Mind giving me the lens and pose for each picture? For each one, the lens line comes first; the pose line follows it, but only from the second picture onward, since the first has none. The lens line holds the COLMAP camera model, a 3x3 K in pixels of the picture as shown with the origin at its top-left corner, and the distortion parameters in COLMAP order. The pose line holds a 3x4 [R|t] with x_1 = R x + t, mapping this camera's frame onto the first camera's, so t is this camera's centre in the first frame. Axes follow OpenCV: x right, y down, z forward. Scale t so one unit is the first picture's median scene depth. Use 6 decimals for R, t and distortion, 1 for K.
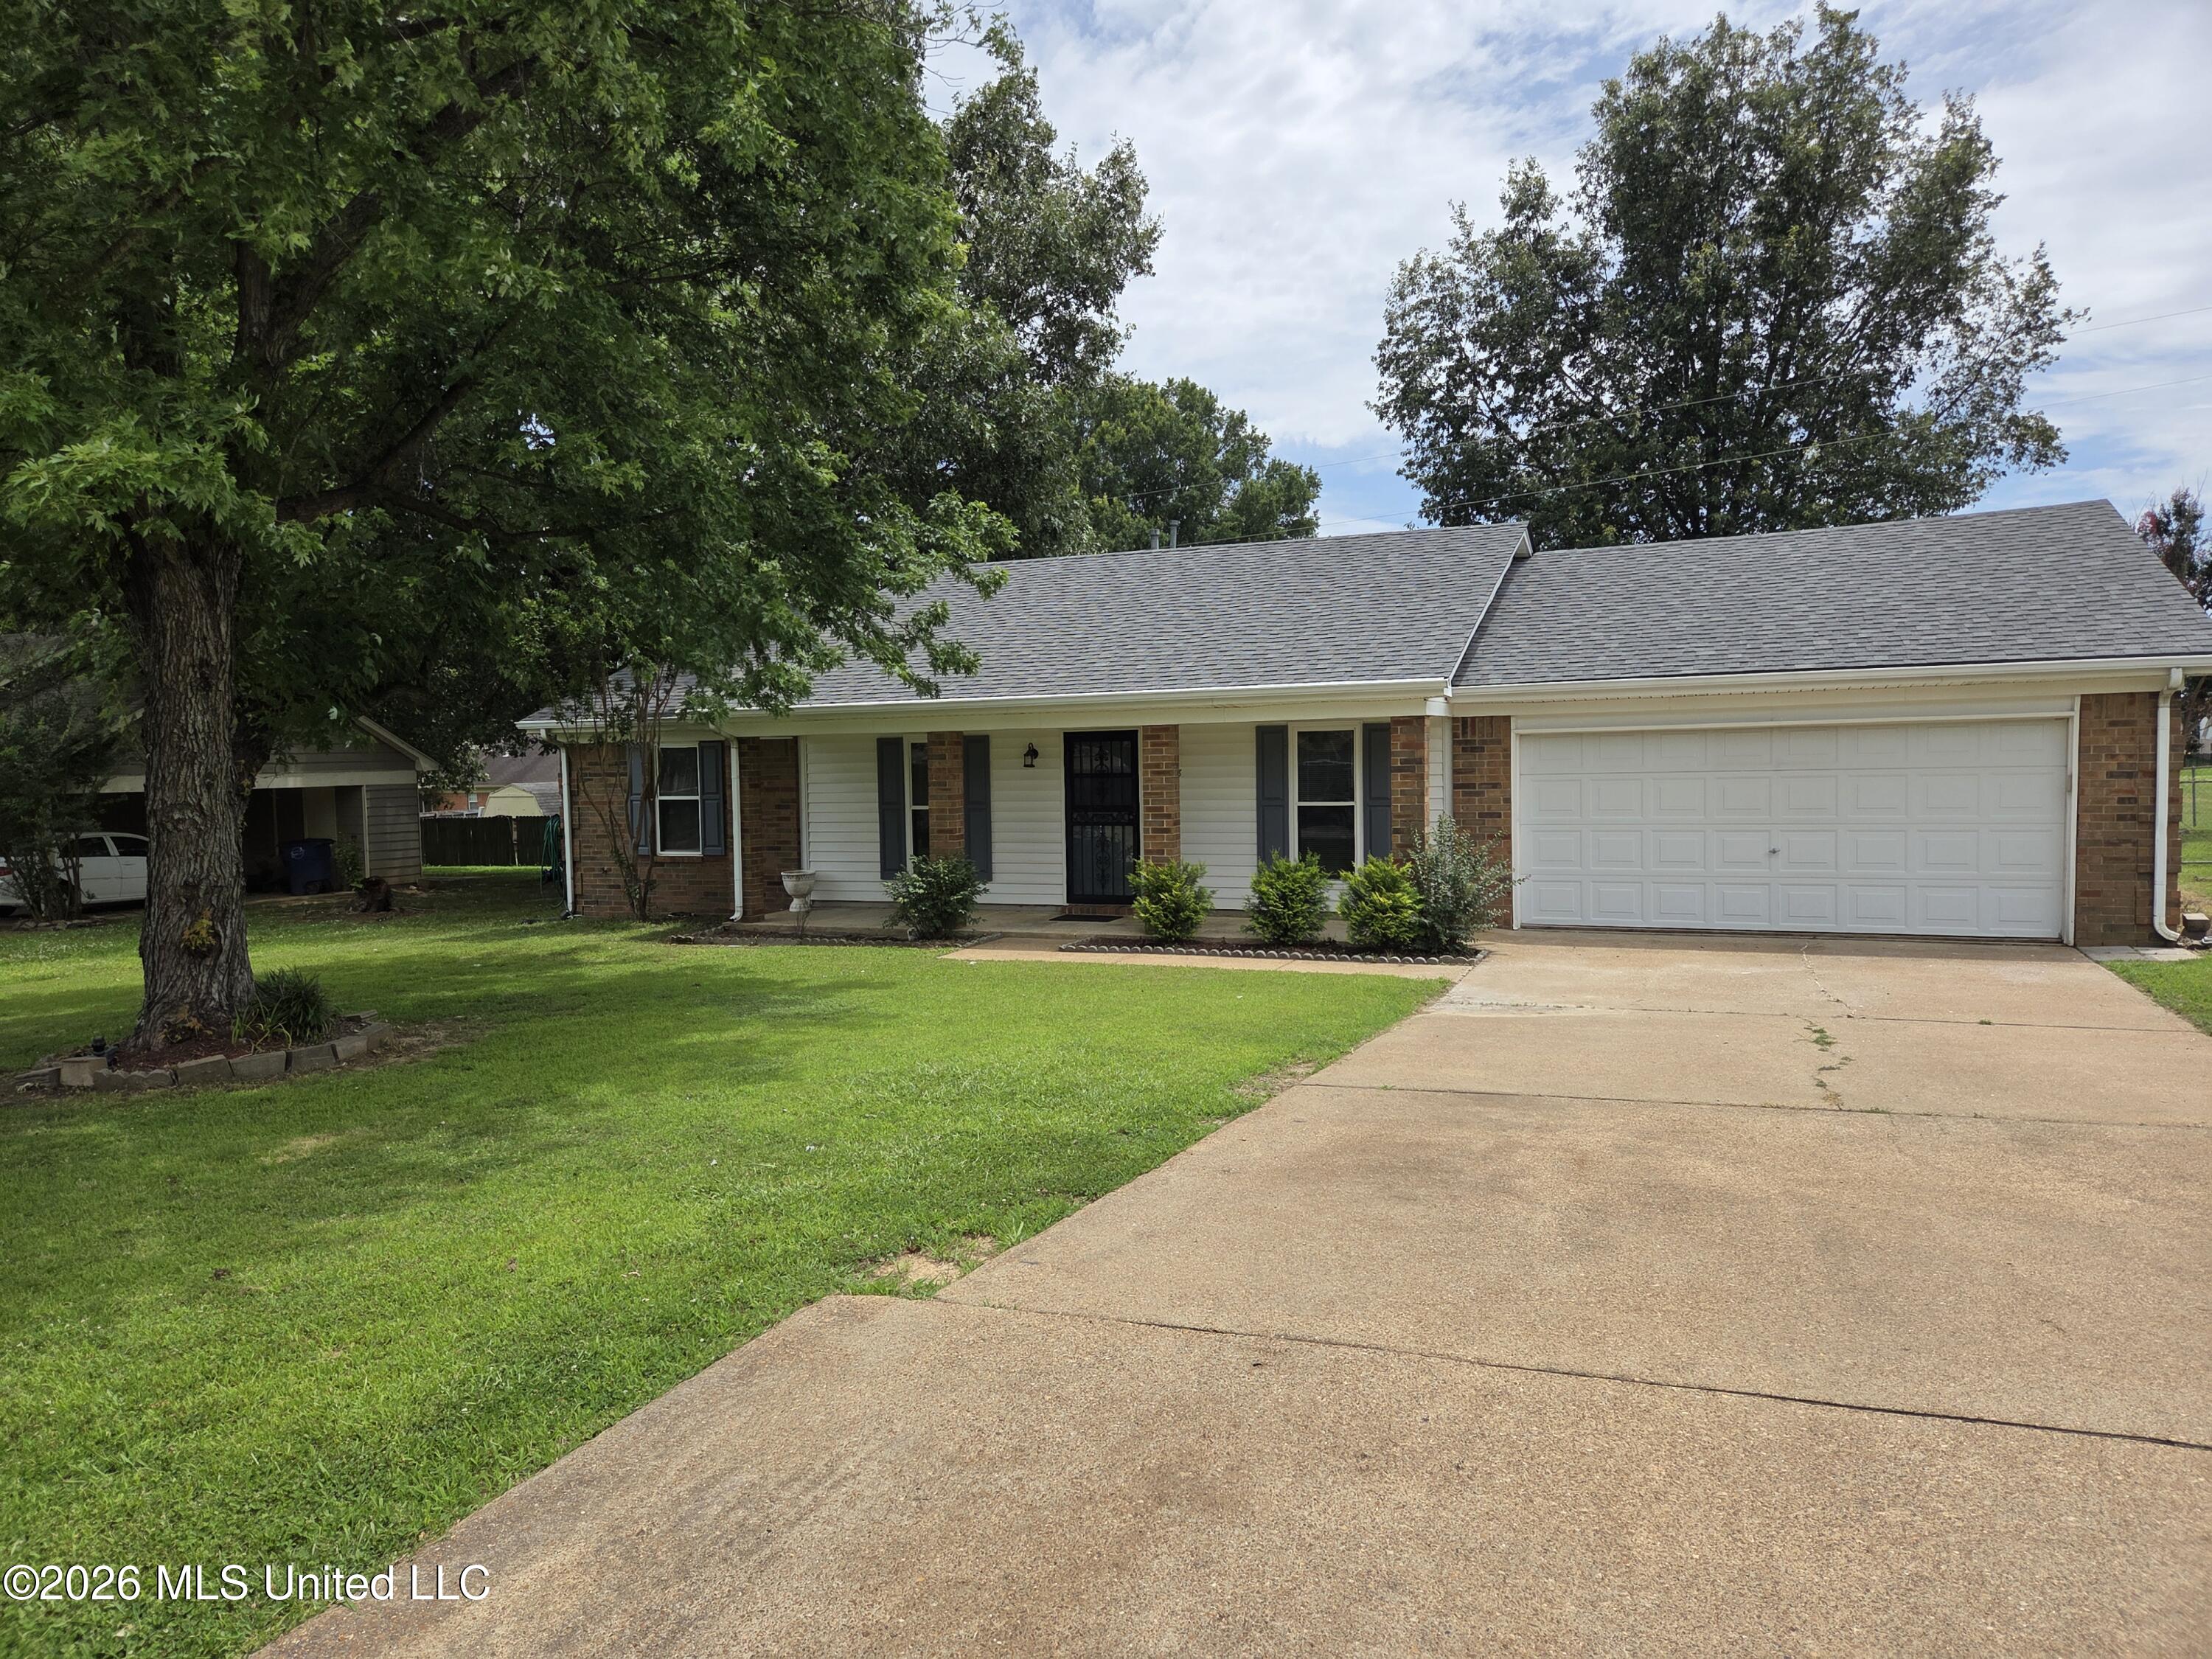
lens RADIAL K [[1483.4, 0, 1106.0], [0, 1483.4, 829.5], [0, 0, 1]] dist [0.087196, -0.083404]
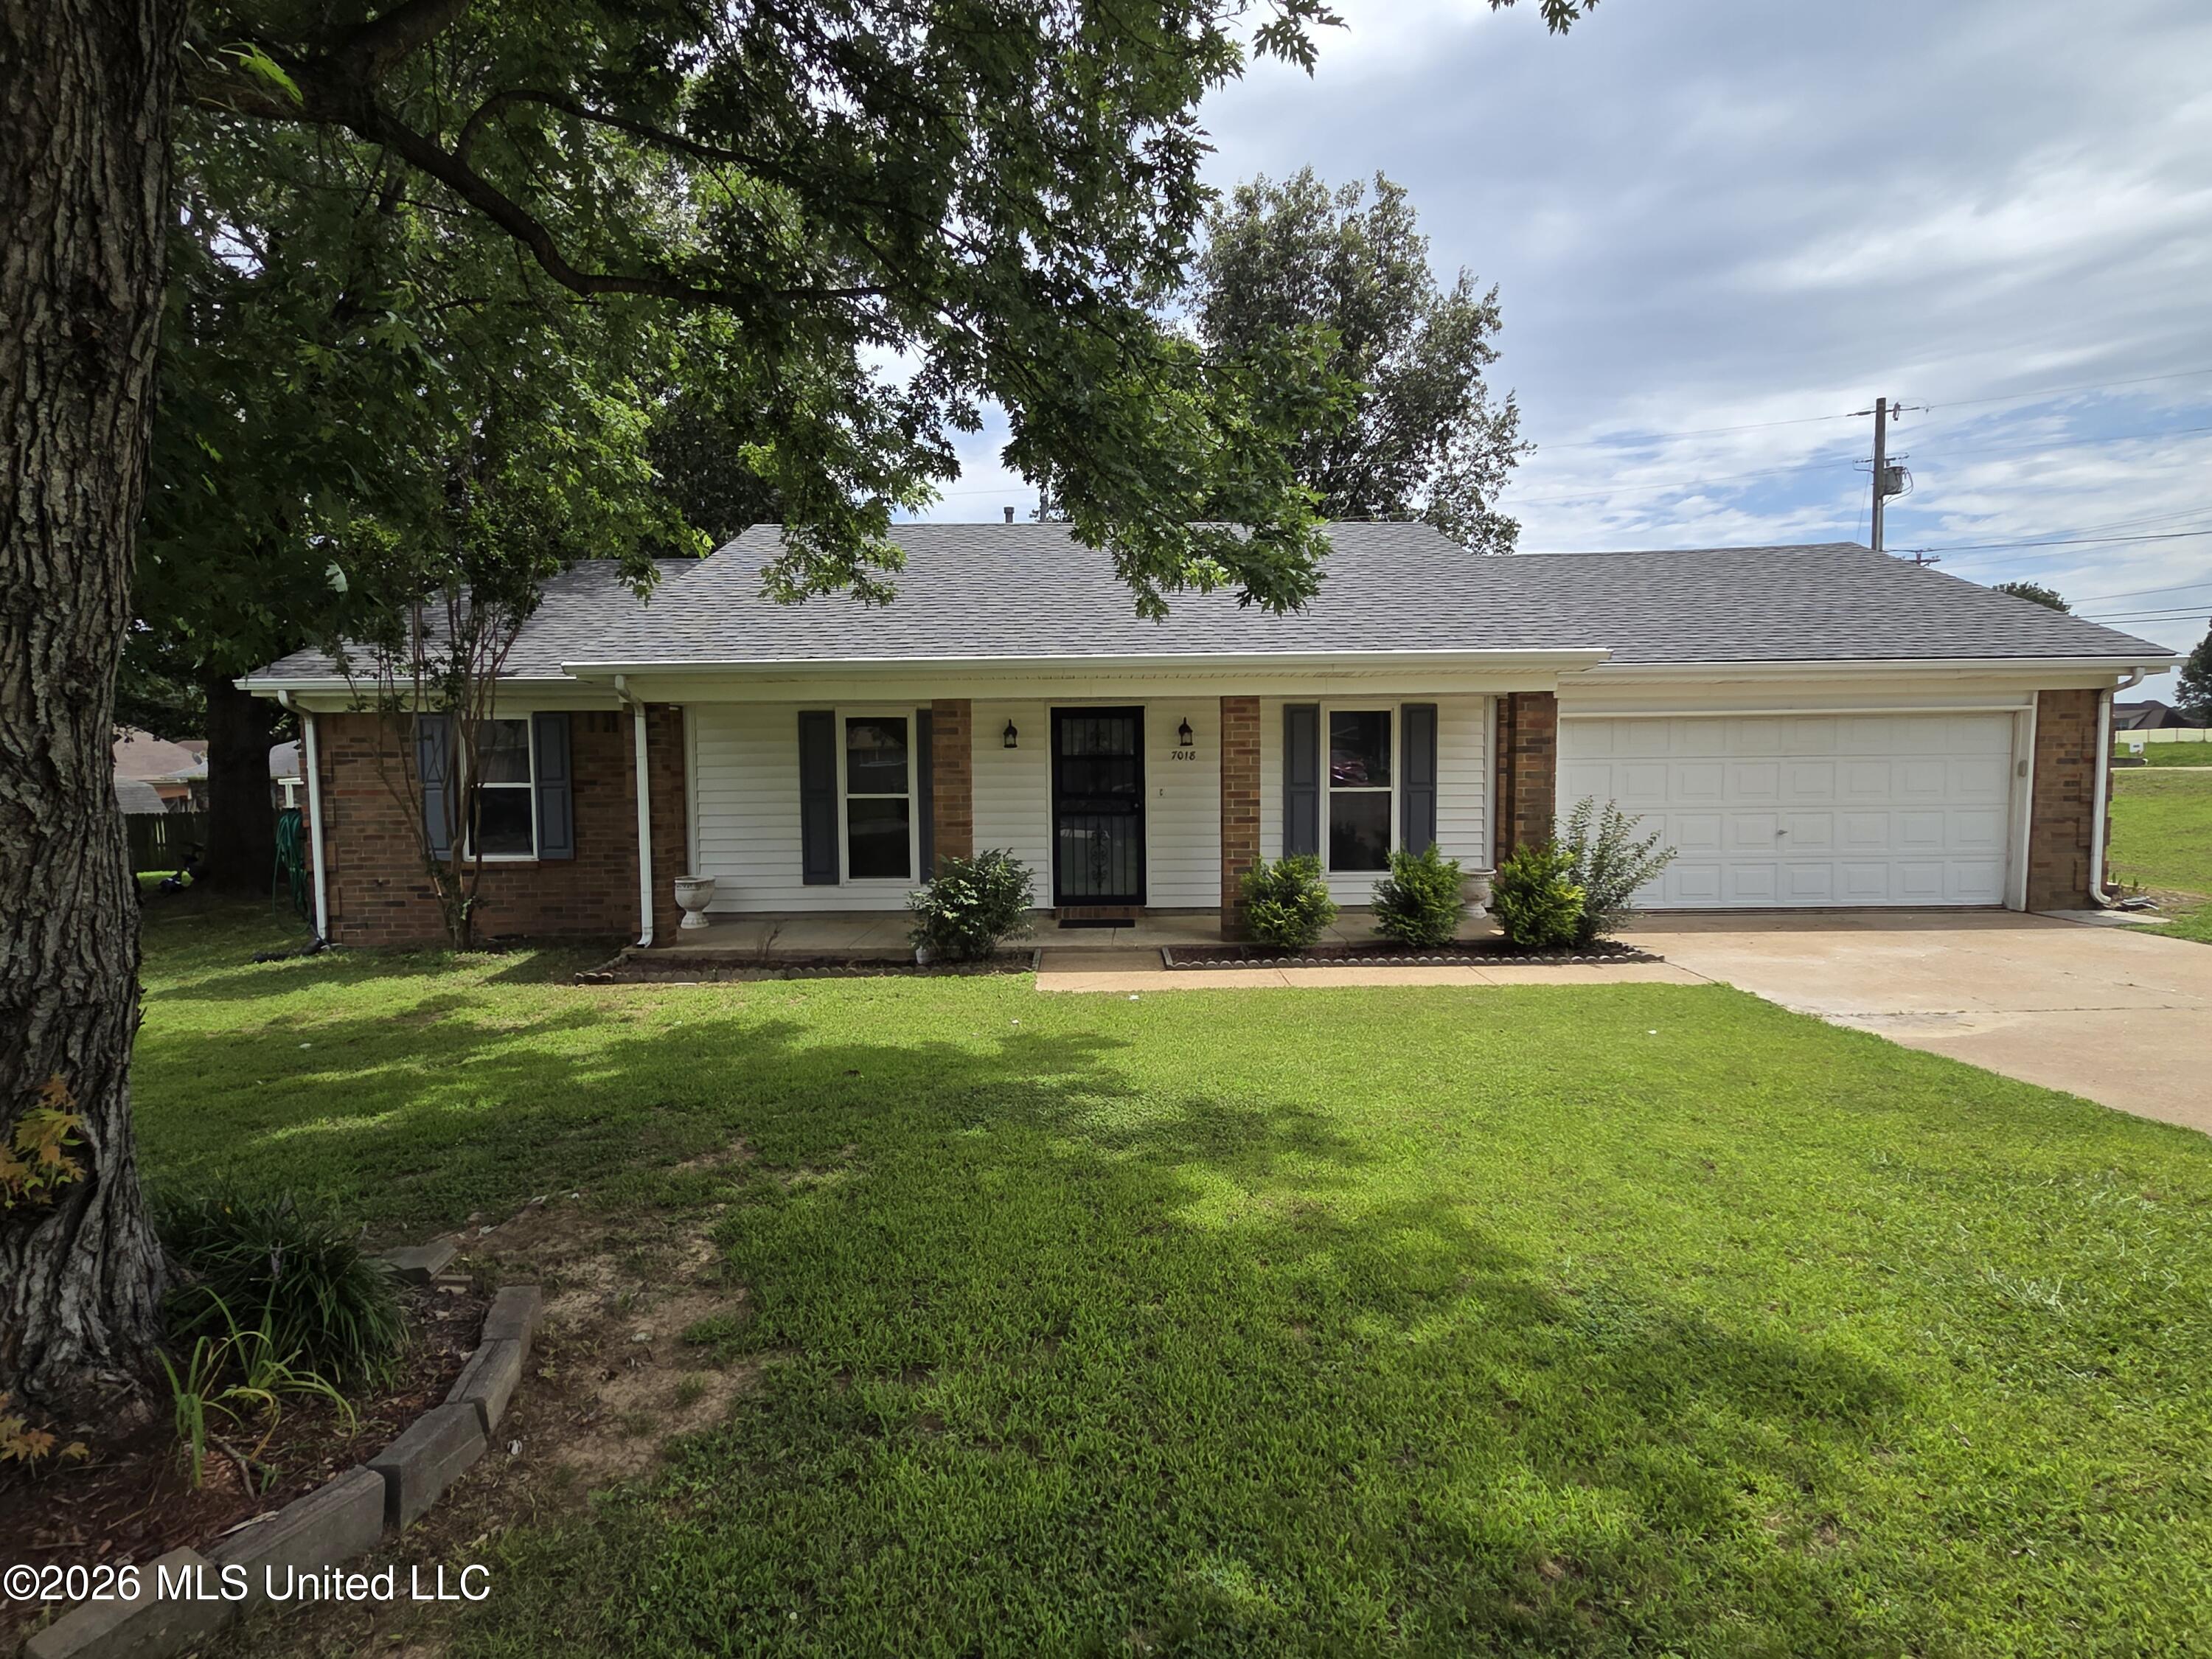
lens RADIAL K [[1154.6, 0, 1106.0], [0, 1154.6, 829.5], [0, 0, 1]] dist [0.004974, 0.000516]
pose [[0.916960, -0.014182, 0.398727, -0.303788], [0.011309, 0.999890, 0.009557, -0.000870], [-0.398819, -0.004254, 0.917020, 0.425065]]
